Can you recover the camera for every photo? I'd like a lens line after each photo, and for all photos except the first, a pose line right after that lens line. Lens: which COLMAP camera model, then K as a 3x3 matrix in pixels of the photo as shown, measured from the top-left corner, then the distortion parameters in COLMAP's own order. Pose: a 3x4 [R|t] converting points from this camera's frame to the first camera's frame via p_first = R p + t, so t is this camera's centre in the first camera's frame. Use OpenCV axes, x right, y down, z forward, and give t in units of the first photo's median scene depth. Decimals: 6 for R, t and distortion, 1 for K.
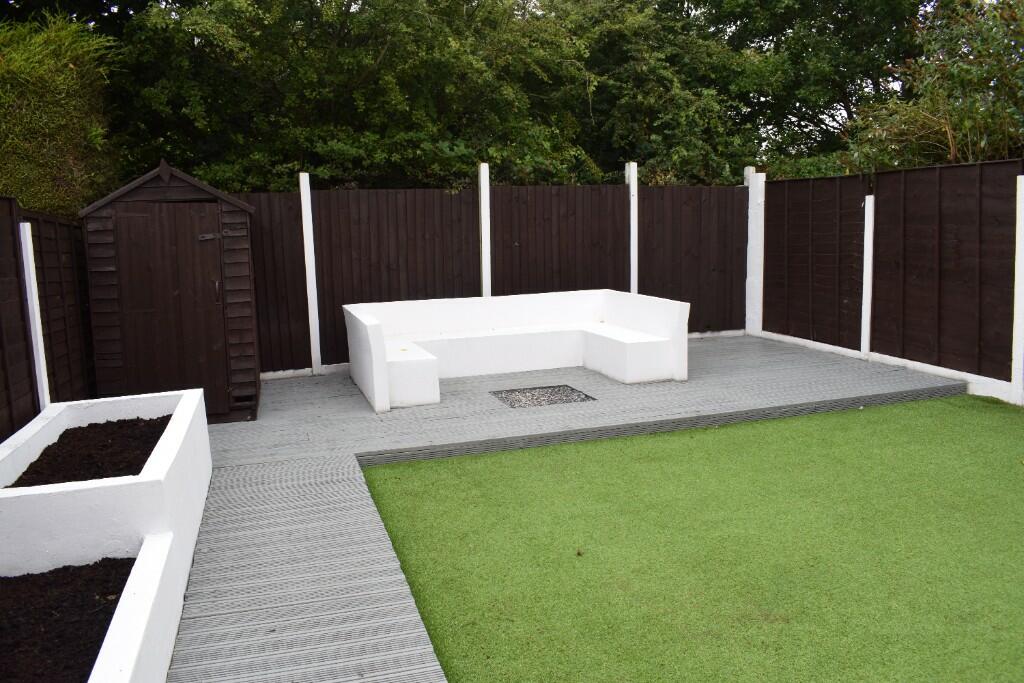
lens RADIAL K [[807.7, 0, 512.8], [0, 807.7, 341.6], [0, 0, 1]] dist [-0.084361, 0.007196]
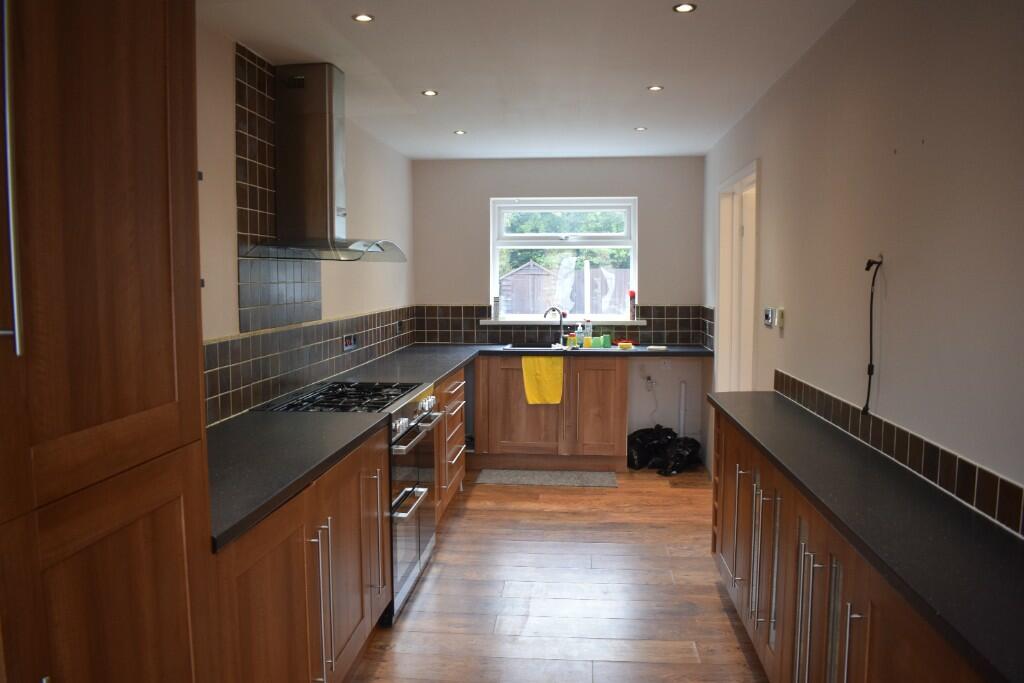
lens RADIAL K [[807.7, 0, 511.8], [0, 807.7, 340.9], [0, 0, 1]] dist [-0.084361, 0.007196]
pose [[0.922280, 0.049891, -0.383290, 0.409353], [-0.075287, 0.995829, -0.051537, 0.140502], [0.379120, 0.076388, 0.922189, -1.114414]]
